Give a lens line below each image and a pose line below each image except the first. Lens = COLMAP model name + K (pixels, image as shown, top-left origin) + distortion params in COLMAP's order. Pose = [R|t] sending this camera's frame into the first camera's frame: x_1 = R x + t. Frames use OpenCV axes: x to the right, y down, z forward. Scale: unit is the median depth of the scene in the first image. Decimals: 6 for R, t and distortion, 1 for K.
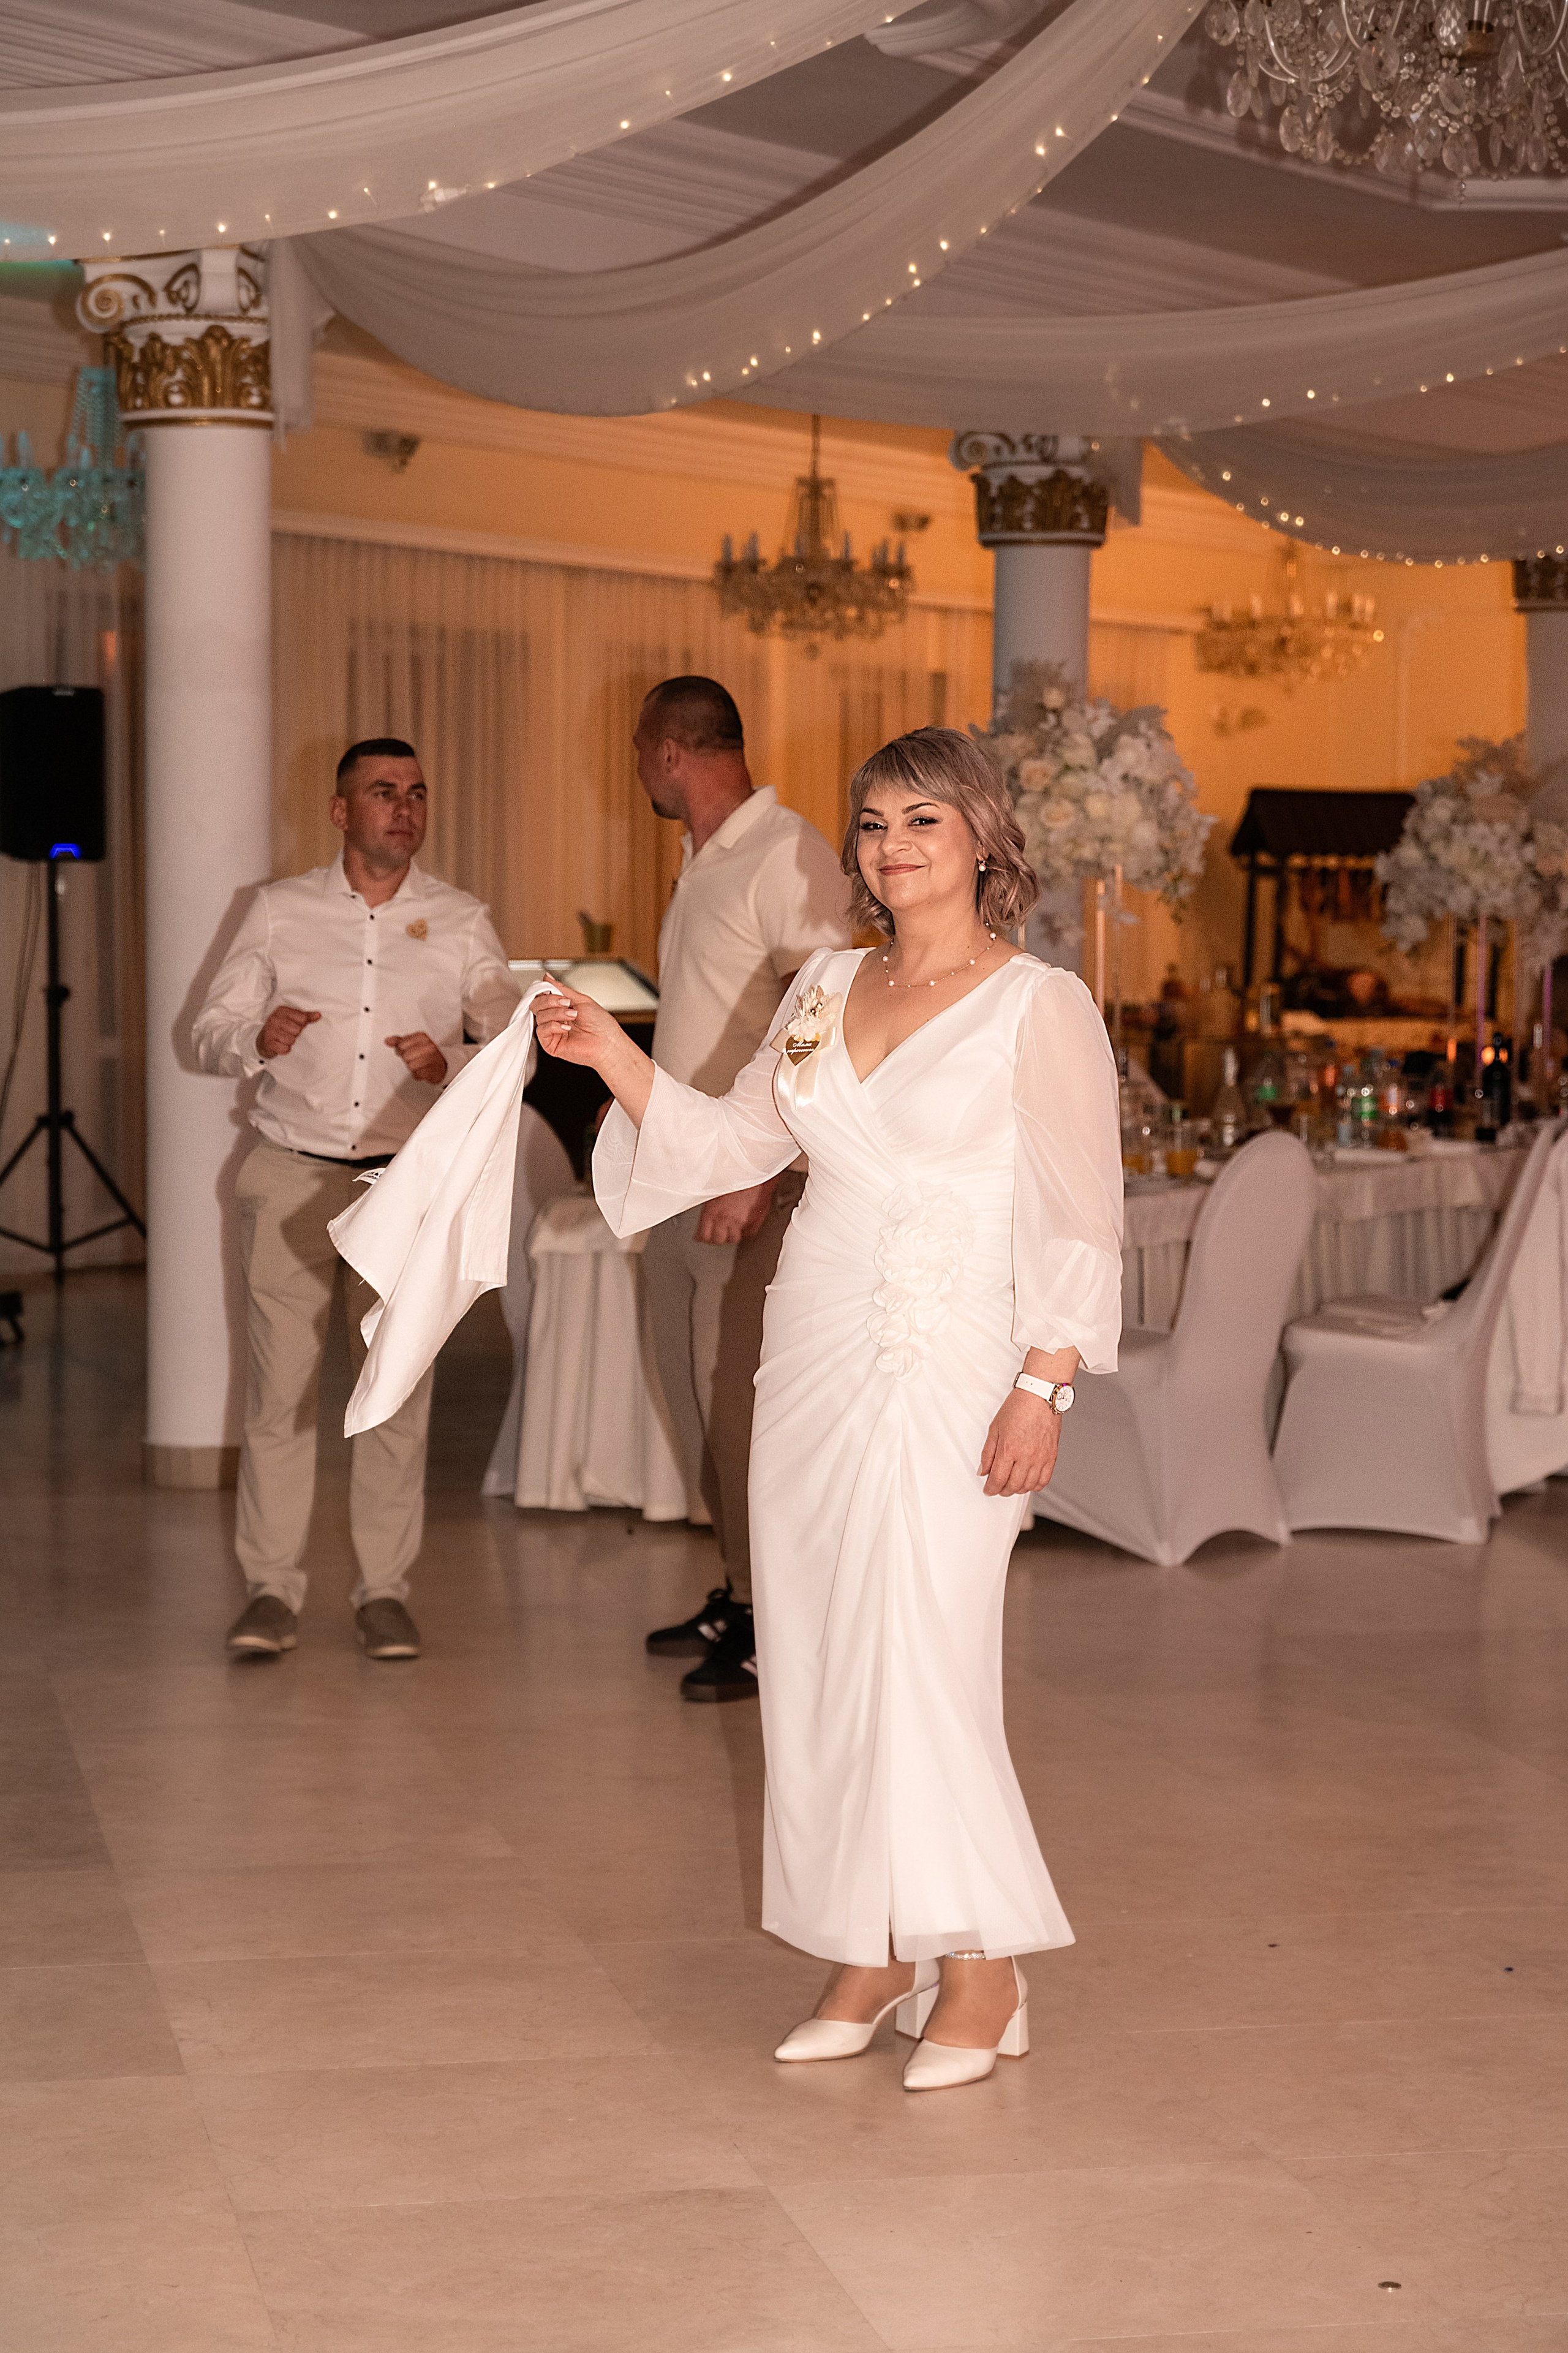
lens RADIAL K [[4704.4, 0, 752.7], [0, 4704.4, 1243.8], [0, 0, 1]] dist [0.168934, 0.000000]
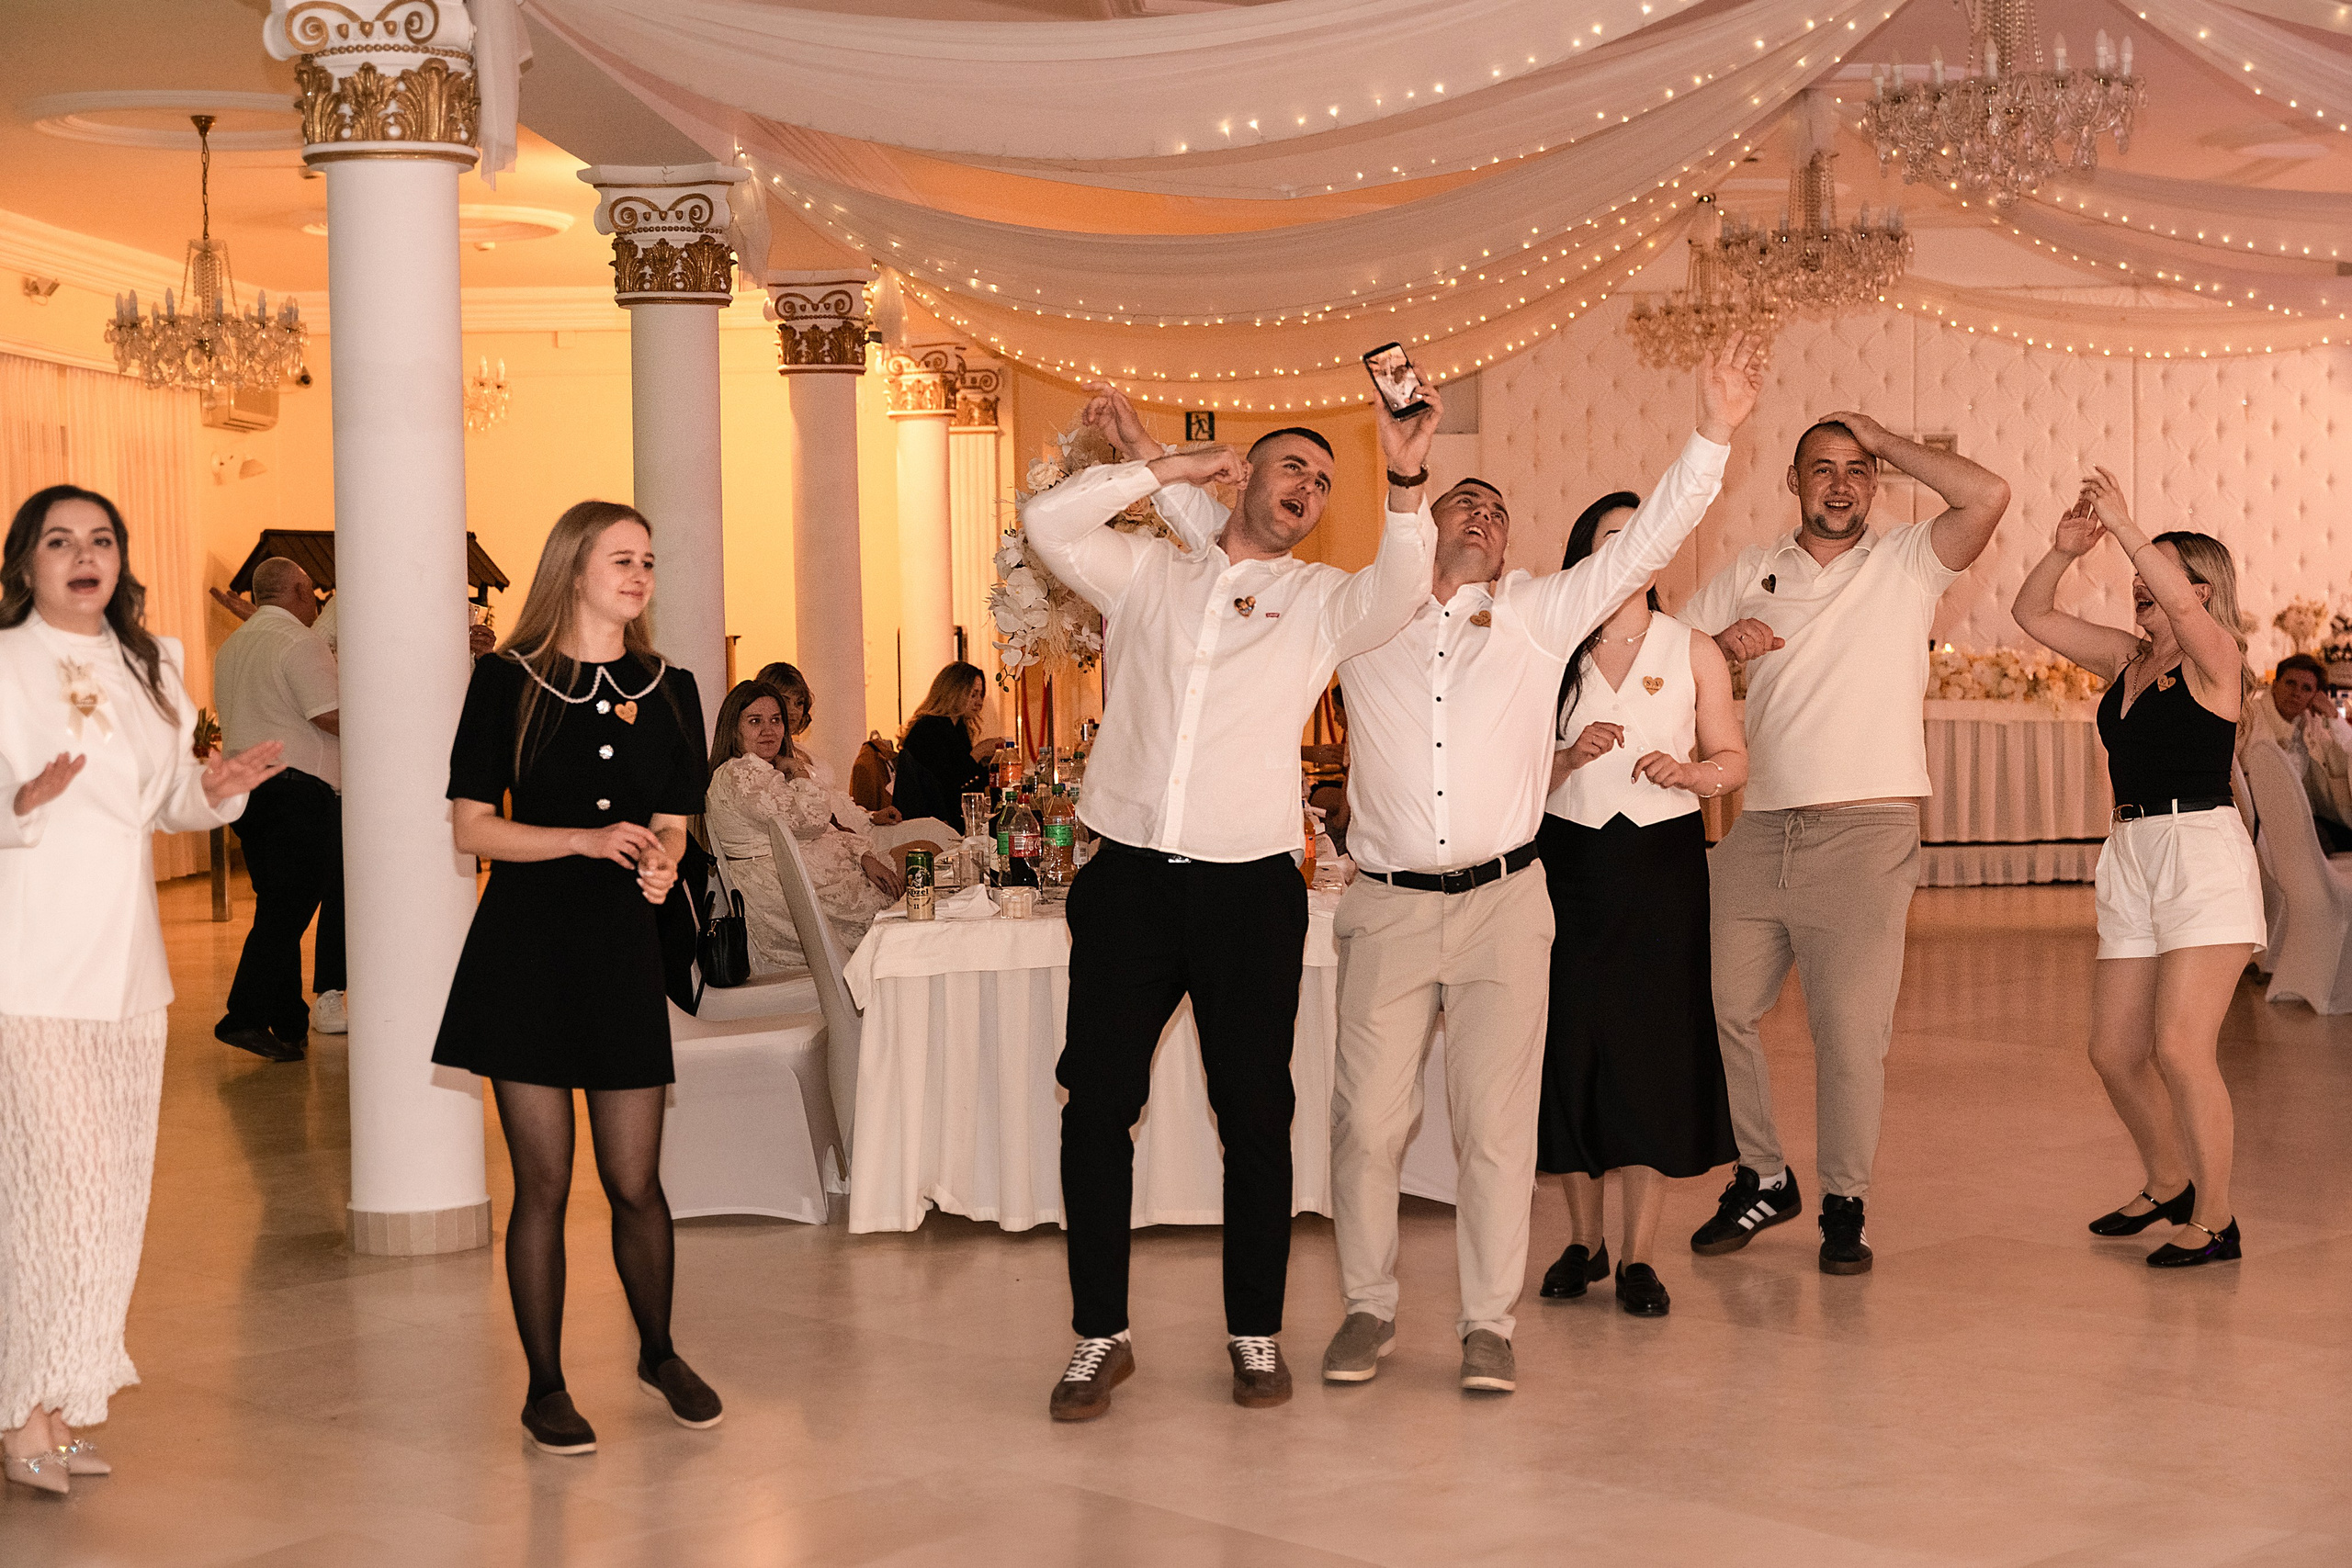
lens RADIAL K [[3732.7, 0, 1210.9], [0, 3732.7, 718.1], [0, 0, 1]] dist [0.045483, 0.000000]
pose [[0.846831, -0.042517, 0.530160, -0.302572], [0.066977, 0.997389, -0.026995, -0.020551], [-0.527628, 0.058368, 0.847468, 0.208400]]
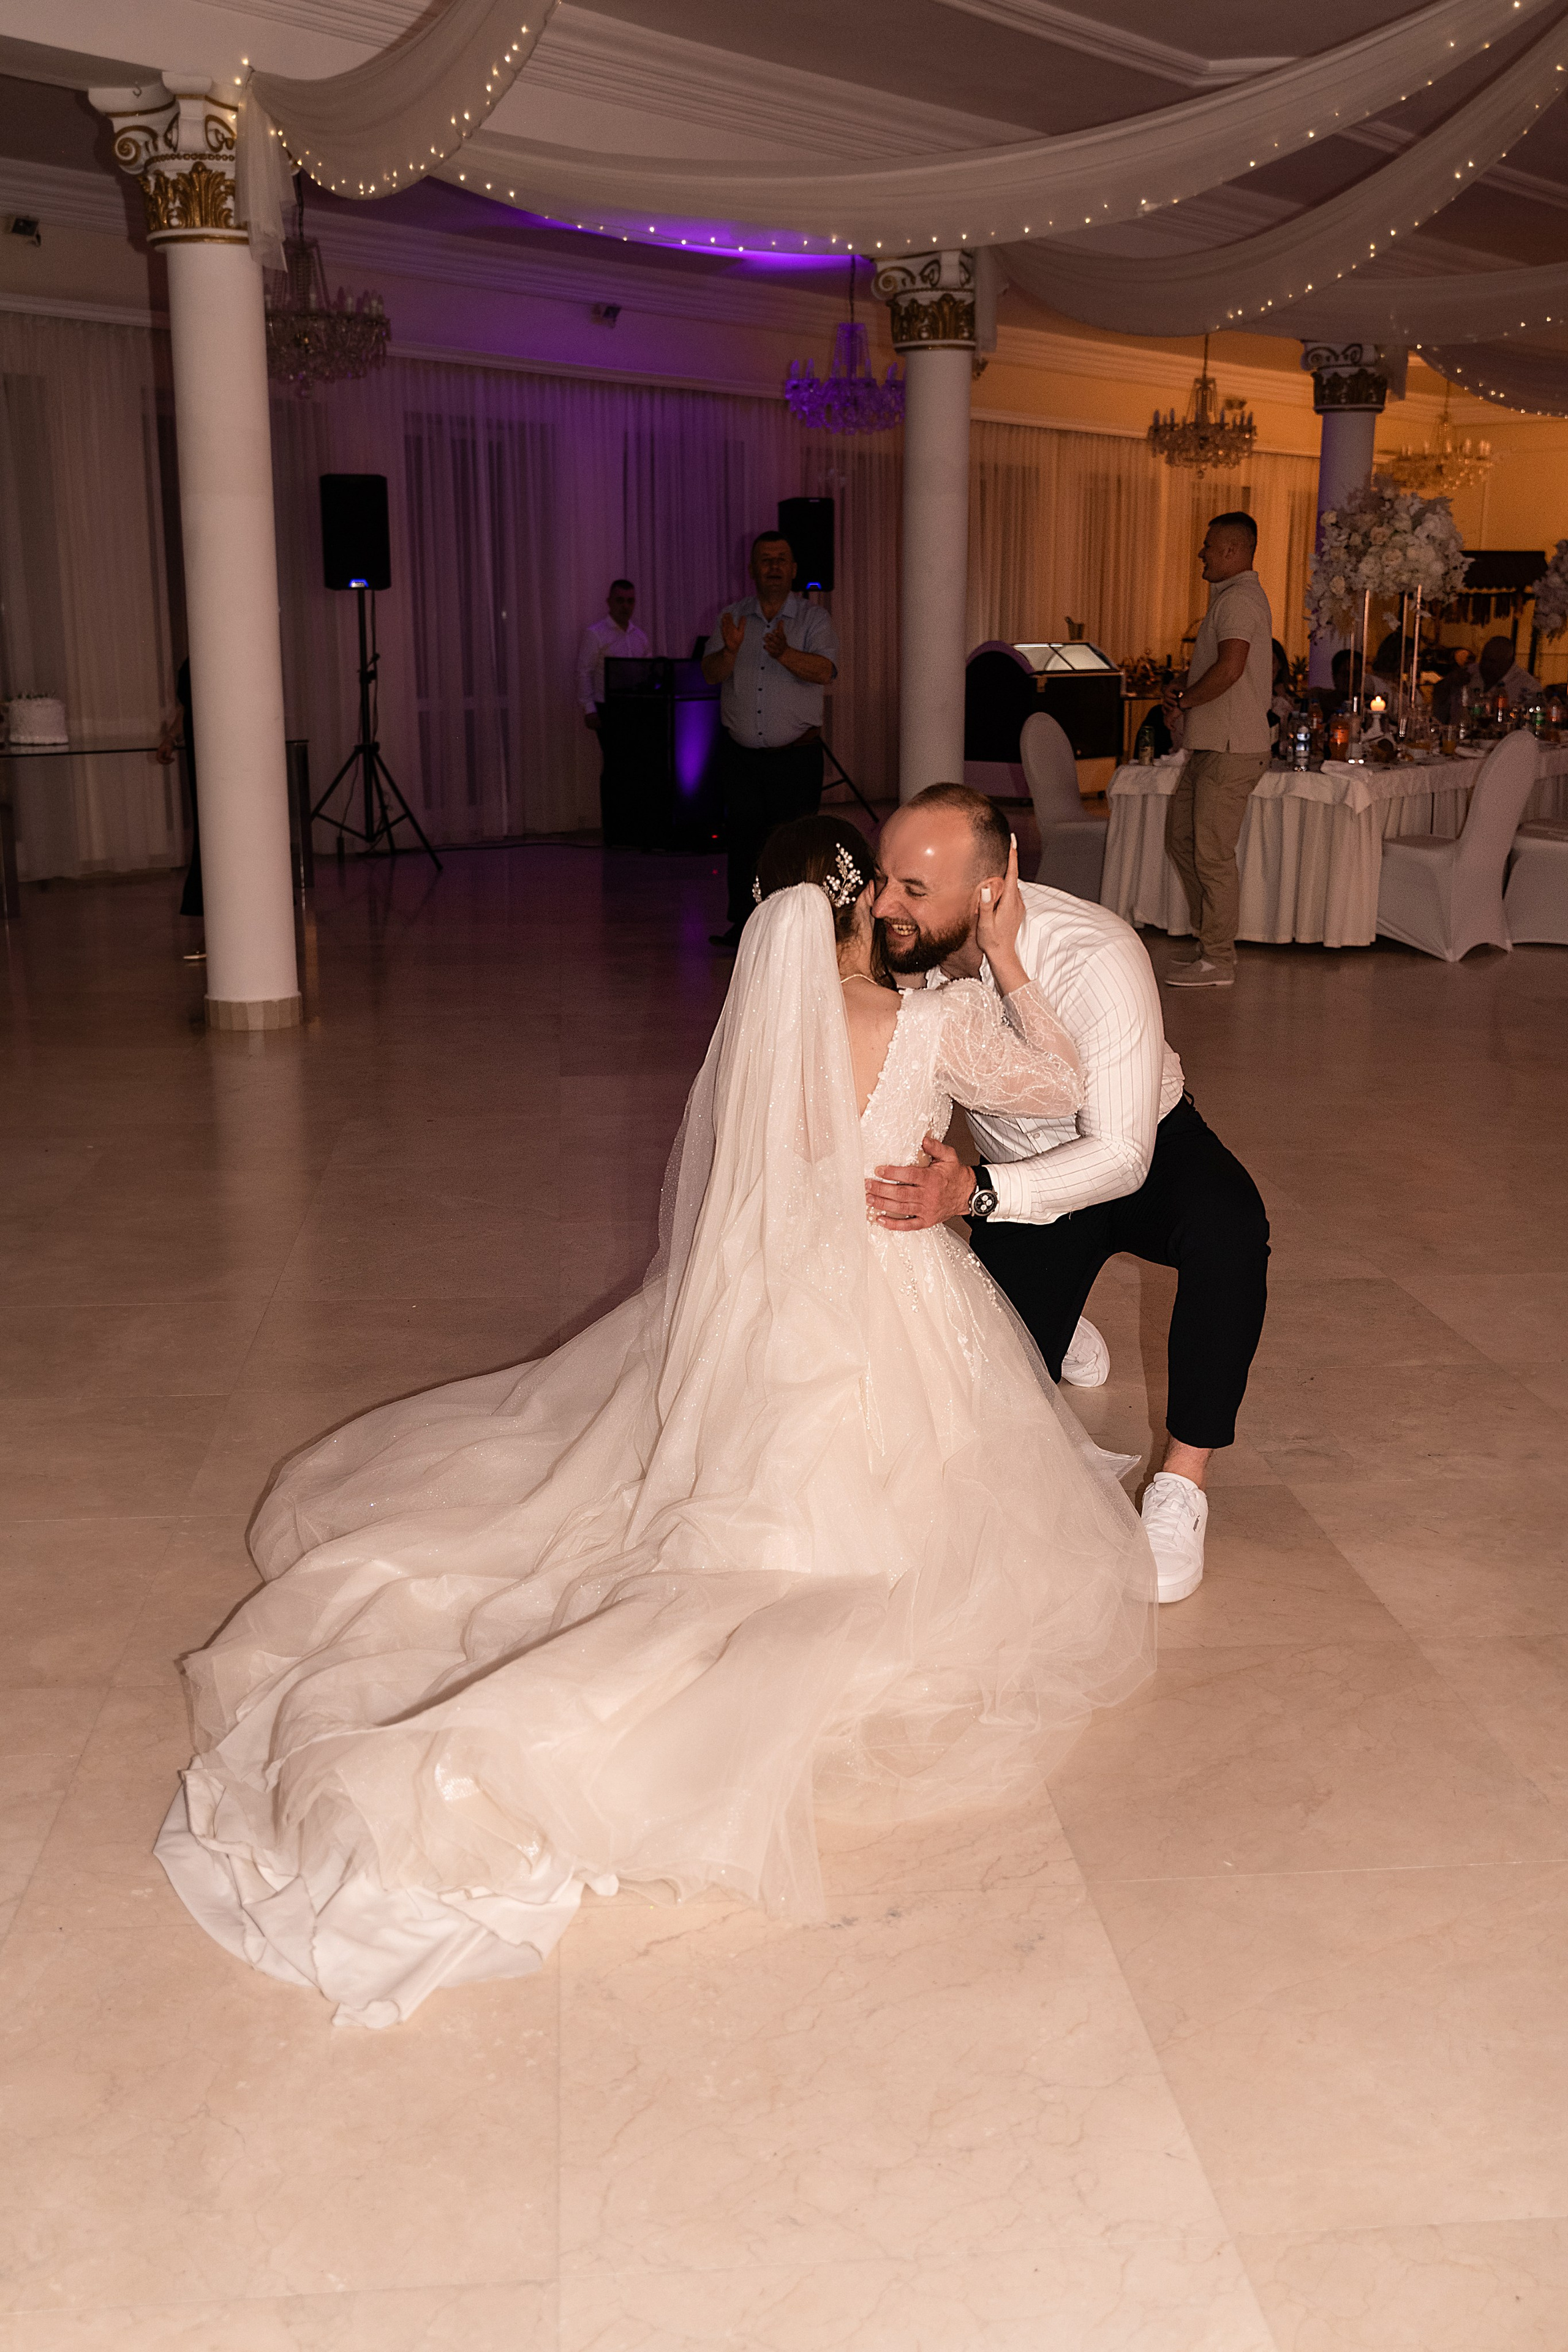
lens RADIAL K [[2365.7, 0, 804.0], [0, 2365.7, 1187.1], [0, 0, 1]] dist [0.017318, 0.000000]
pose [[0.994455, 0.019341, -0.103366, -0.050565], [-0.002326, 0.986745, 0.162259, 0.002368], [0.105134, -0.161119, 0.981319, 0.012470]]
